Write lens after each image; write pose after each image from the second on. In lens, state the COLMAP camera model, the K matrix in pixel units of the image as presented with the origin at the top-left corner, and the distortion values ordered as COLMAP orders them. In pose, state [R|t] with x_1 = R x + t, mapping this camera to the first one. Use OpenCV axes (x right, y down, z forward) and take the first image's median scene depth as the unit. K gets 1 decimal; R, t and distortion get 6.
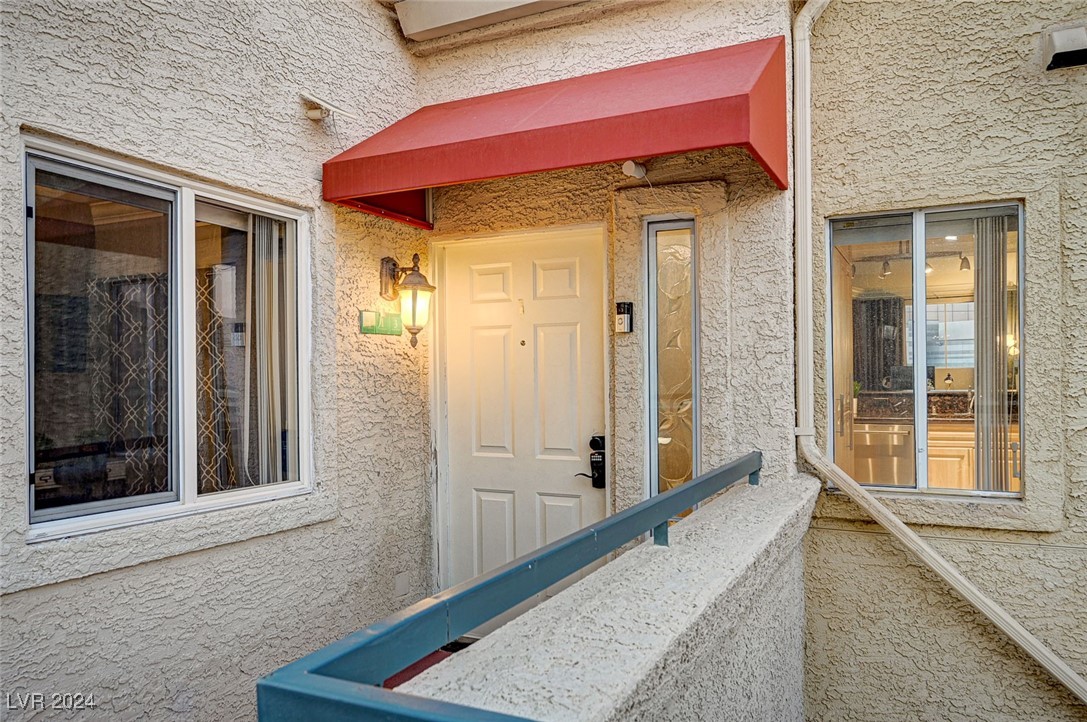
lens RADIAL K [[779.7, 0, 543.8], [0, 779.7, 368.0], [0, 0, 1]] dist [-0.000319, -0.000563]
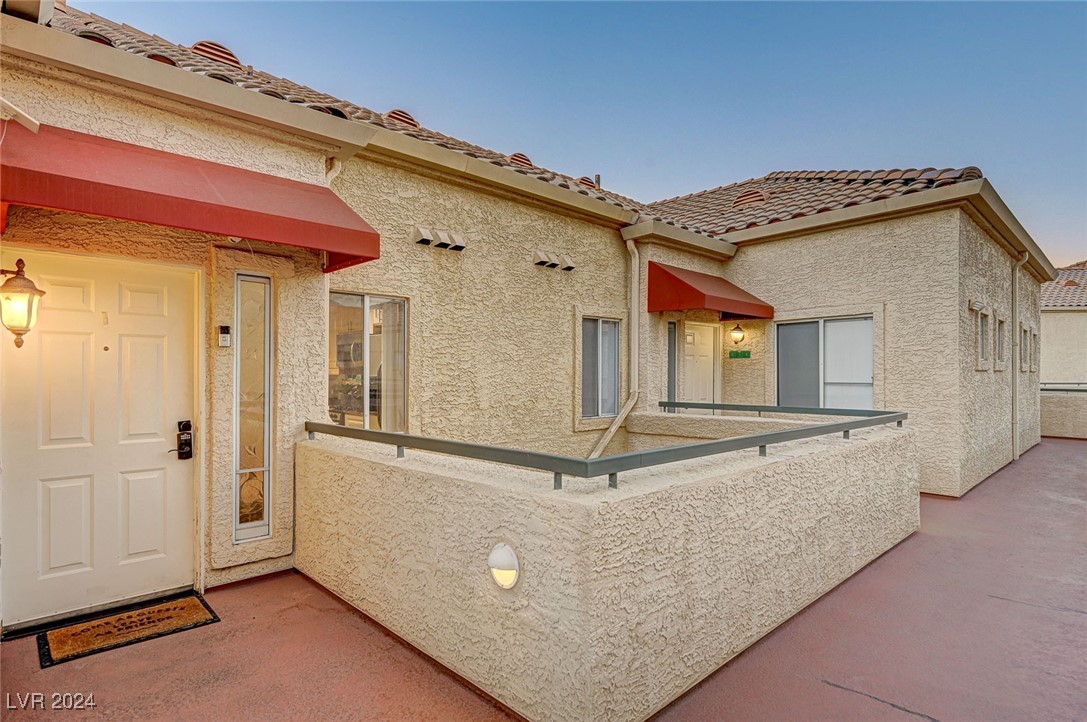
lens RADIAL K [[573.7, 0, 543.5], [0, 573.7, 361.0], [0, 0, 1]] dist [-0.003741, 0.000650]
pose [[0.337320, 0.036338, 0.940688, -0.663124], [-0.004373, 0.999304, -0.037034, 0.017544], [-0.941380, 0.008379, 0.337245, 0.076084]]
